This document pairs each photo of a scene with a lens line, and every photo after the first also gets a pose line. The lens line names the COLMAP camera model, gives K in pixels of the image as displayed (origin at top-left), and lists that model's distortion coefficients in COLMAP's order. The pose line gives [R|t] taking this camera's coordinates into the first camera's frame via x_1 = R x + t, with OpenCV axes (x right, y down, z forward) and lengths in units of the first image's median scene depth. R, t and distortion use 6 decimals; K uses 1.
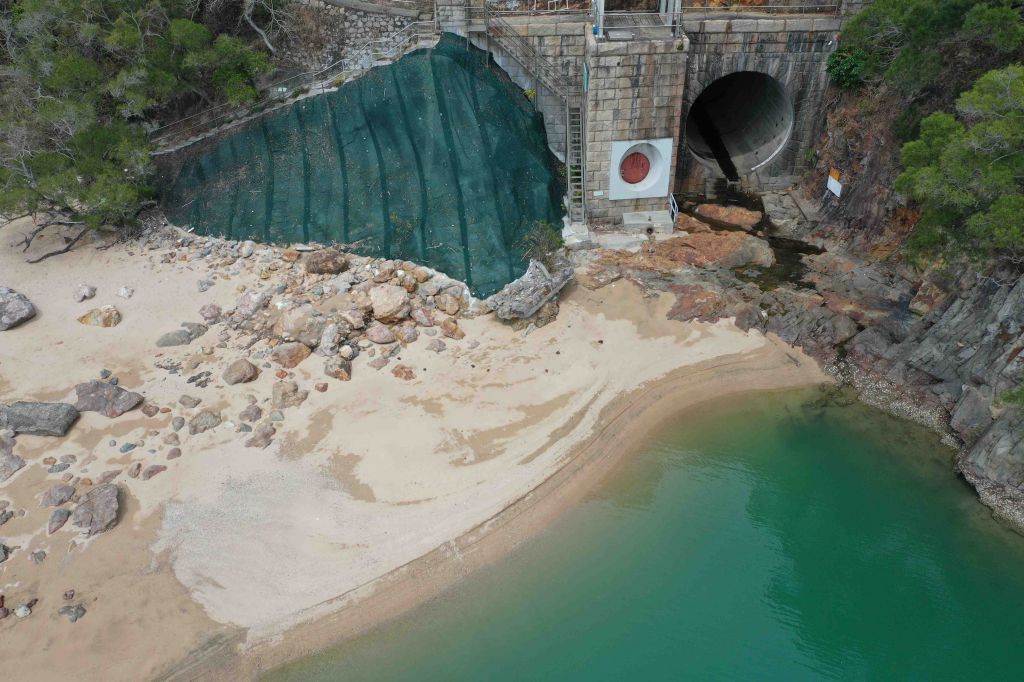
lens RADIAL K [[799.8, 0, 512.0], [0, 799.8, 341.0], [0, 0, 1]] dist [-0.012500, 0.001191]
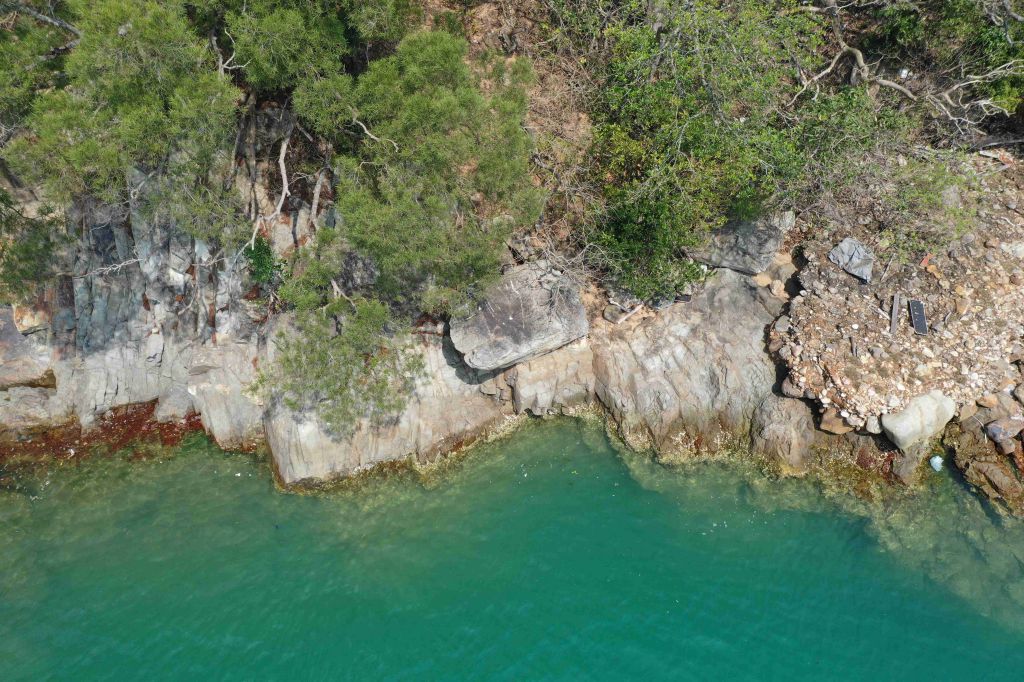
lens RADIAL K [[813.4, 0, 513.7], [0, 813.4, 342.6], [0, 0, 1]] dist [0.011383, 0.006995]
pose [[0.356903, -0.623756, 0.695376, 0.175607], [0.526214, 0.749303, 0.402049, -0.080283], [-0.771828, 0.222424, 0.595658, 0.308198]]
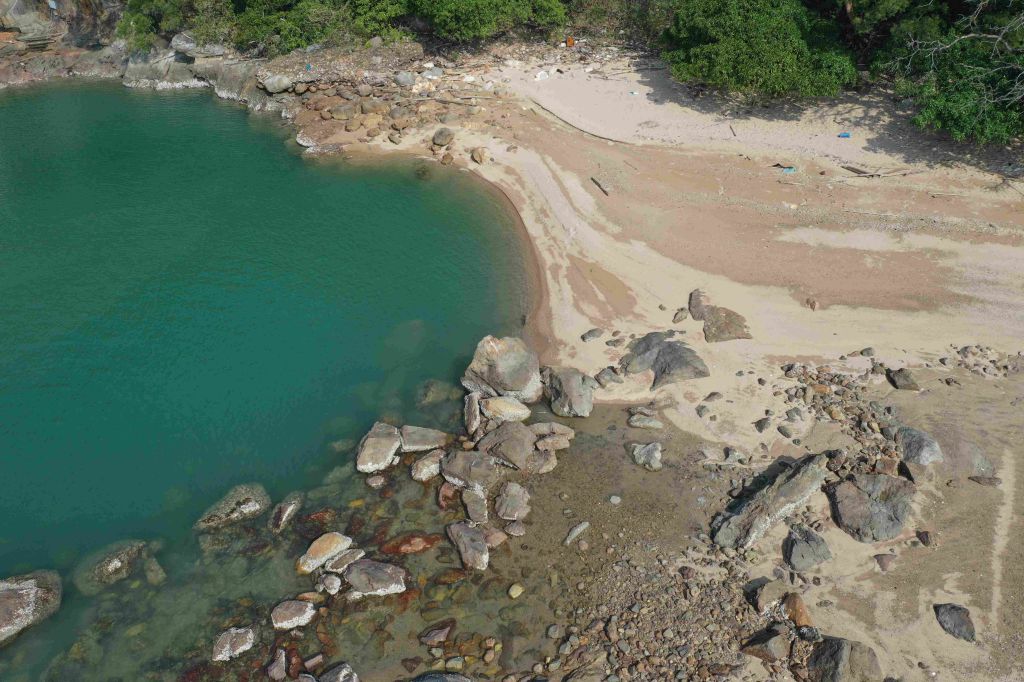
lens RADIAL K [[799.8, 0, 512.0], [0, 799.8, 341.0], [0, 0, 1]] dist [-0.012500, 0.001191]
pose [[0.755806, -0.364220, 0.544151, -0.044177], [0.372797, 0.922542, 0.099691, 0.714683], [-0.538312, 0.127511, 0.833043, -0.915658]]
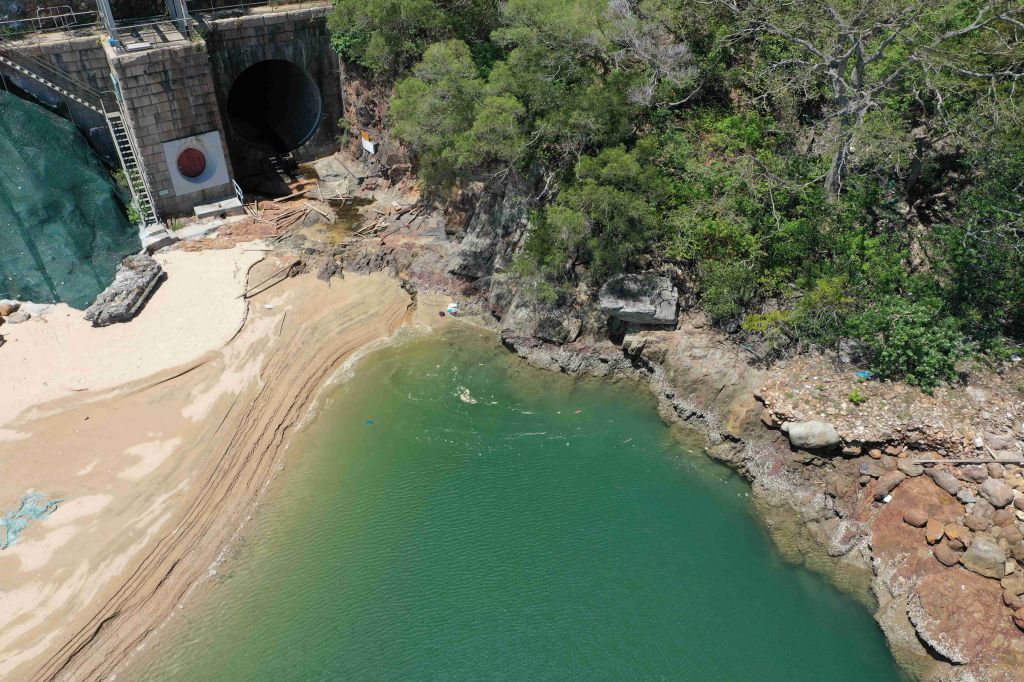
lens RADIAL K [[806.2, 0, 512.2], [0, 806.2, 339.5], [0, 0, 1]] dist [0.003208, 0.006445]
pose [[0.860810, -0.283286, 0.422795, -0.003498], [0.269275, 0.958469, 0.093960, 0.030780], [-0.431853, 0.032966, 0.901341, -0.185123]]
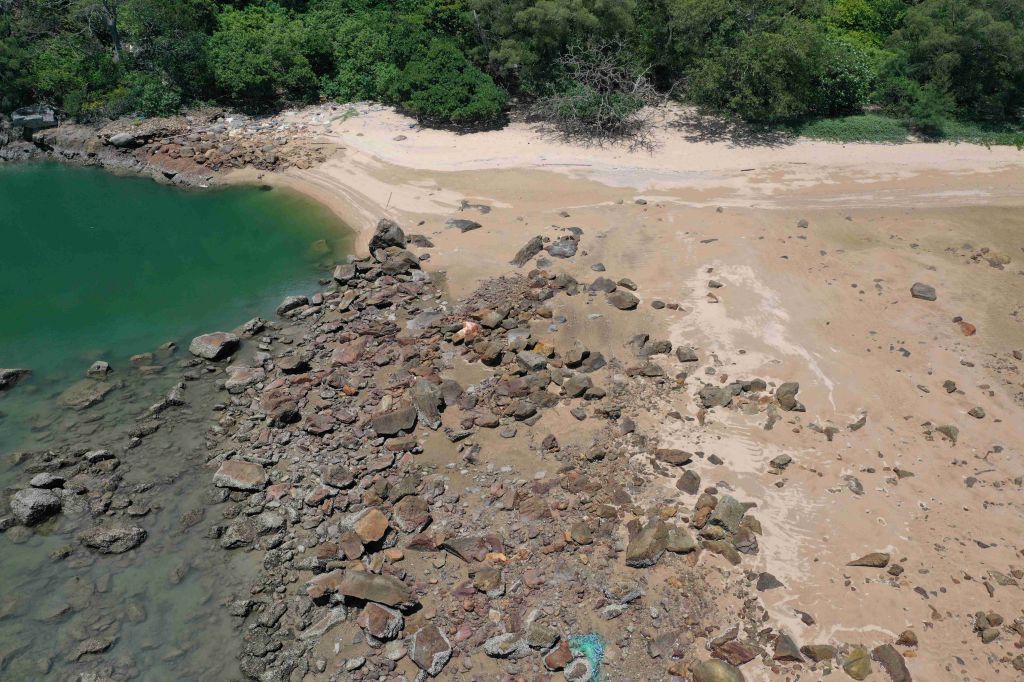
lens RADIAL K [[817.1, 0, 509.5], [0, 817.1, 339.0], [0, 0, 1]] dist [0.004751, 0.002674]
pose [[0.409111, -0.414256, 0.813032, -0.852223], [0.497009, 0.848404, 0.182189, 0.798275], [-0.765252, 0.329548, 0.552980, -1.232435]]
